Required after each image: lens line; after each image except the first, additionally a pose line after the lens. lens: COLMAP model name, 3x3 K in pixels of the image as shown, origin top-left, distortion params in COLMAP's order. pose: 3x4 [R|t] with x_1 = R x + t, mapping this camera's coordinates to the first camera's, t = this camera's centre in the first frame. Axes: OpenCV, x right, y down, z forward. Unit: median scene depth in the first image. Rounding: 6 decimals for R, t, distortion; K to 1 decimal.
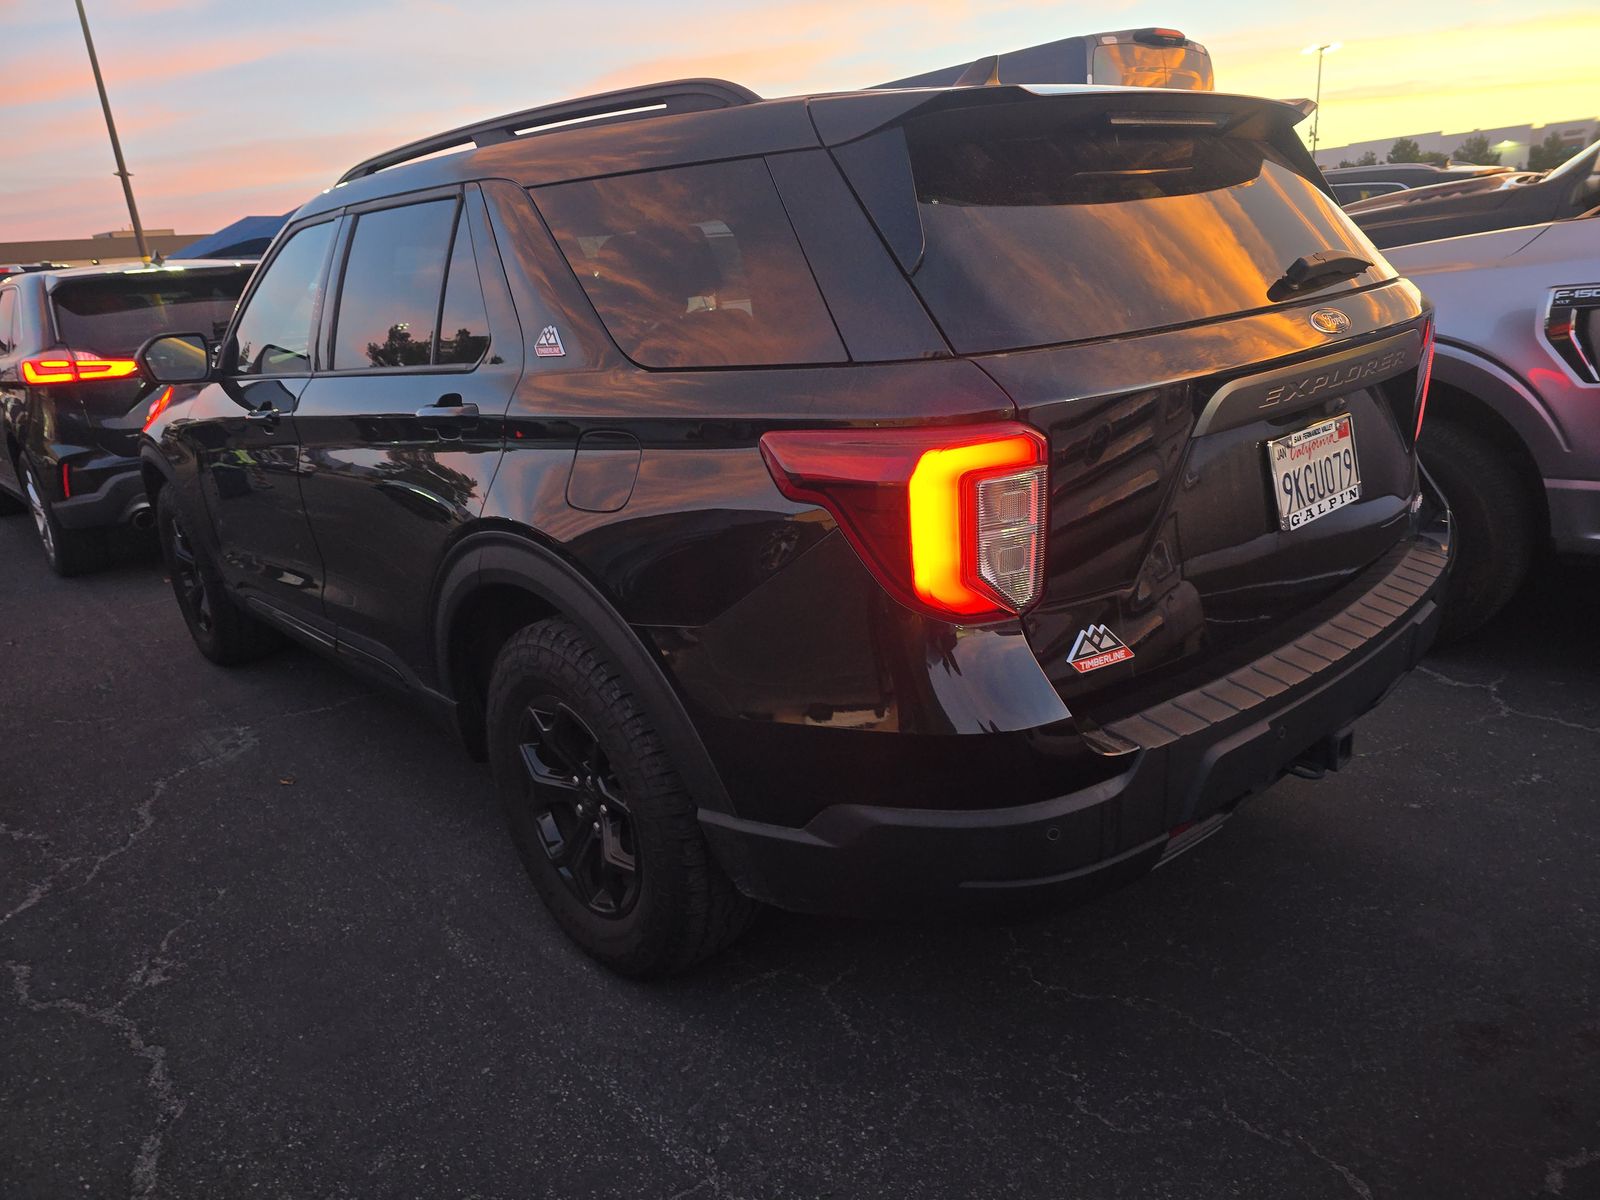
lens RADIAL K [[1062.1, 0, 800.0], [0, 1062.1, 600.0], [0, 0, 1]] dist [0.036785, -0.006529]
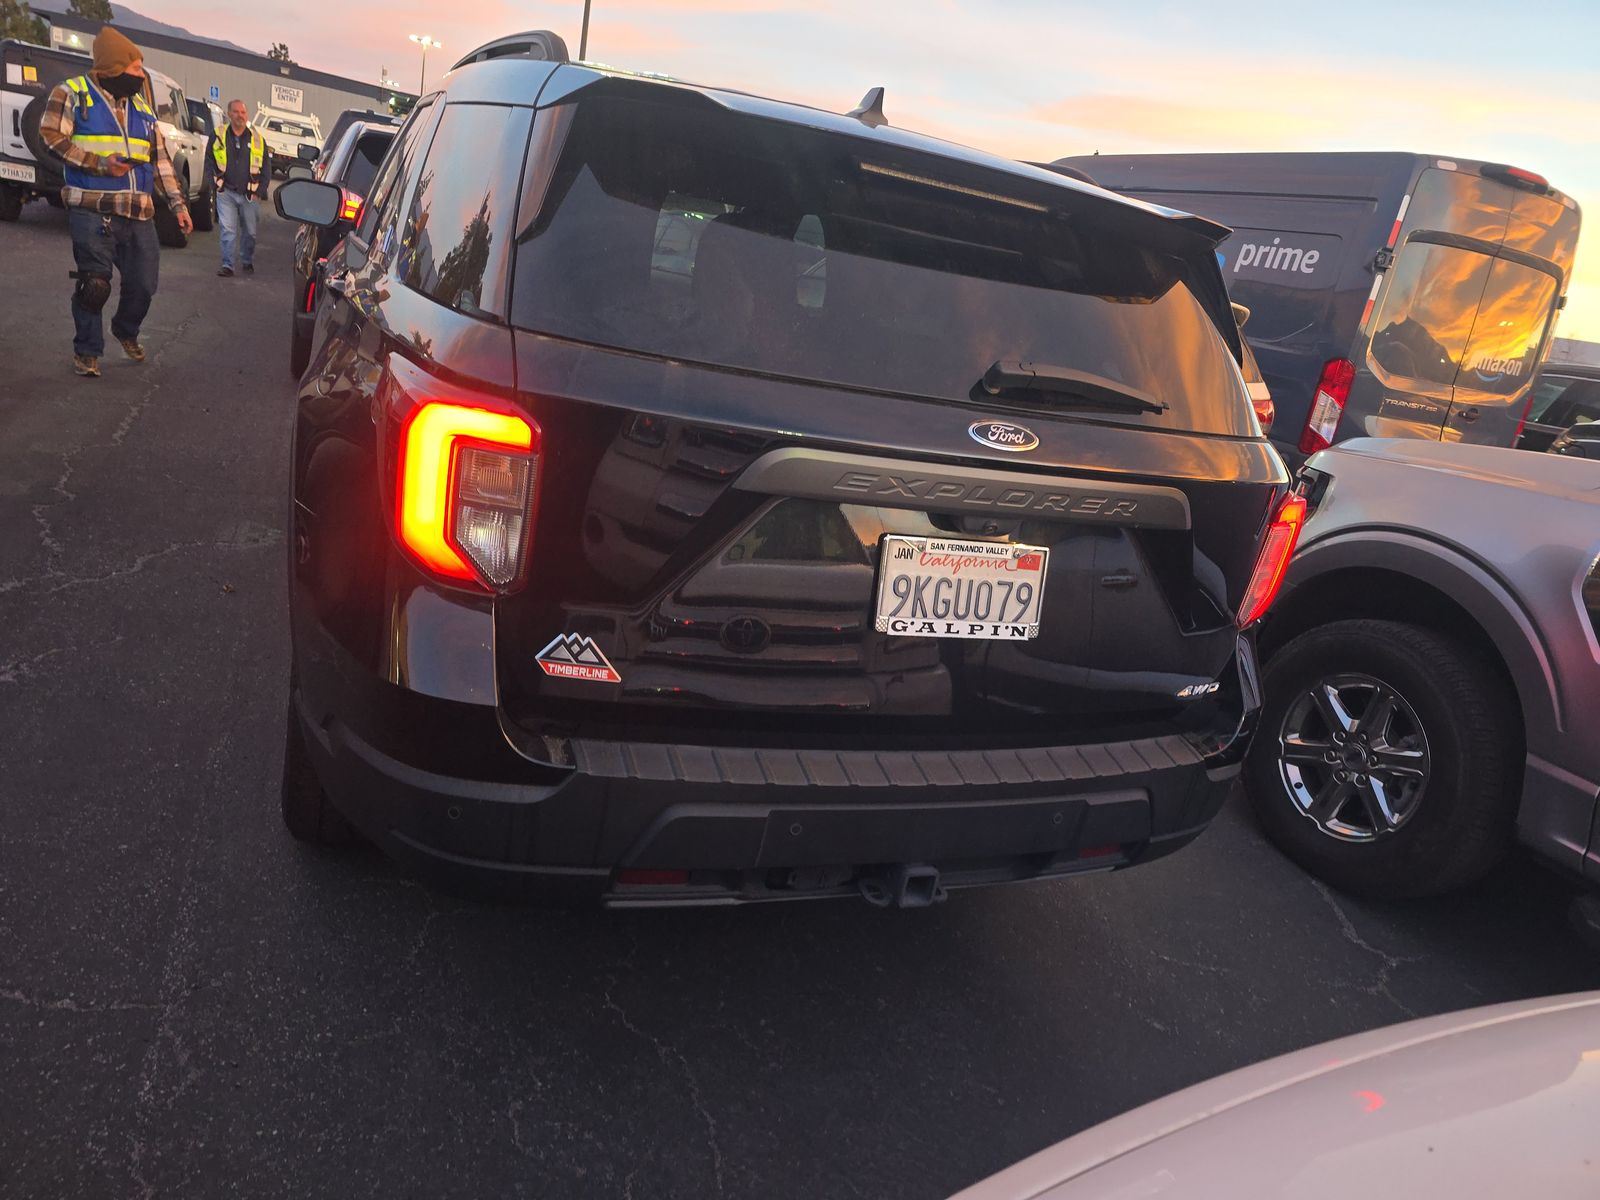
lens RADIAL K [[1062.1, 0, 800.0], [0, 1062.1, 600.0], [0, 0, 1]] dist [0.036785, -0.006529]
pose [[0.907983, 0.348883, -0.232050, 0.579744], [-0.351002, 0.935775, 0.033494, -0.094550], [0.228832, 0.051038, 0.972127, 0.076207]]
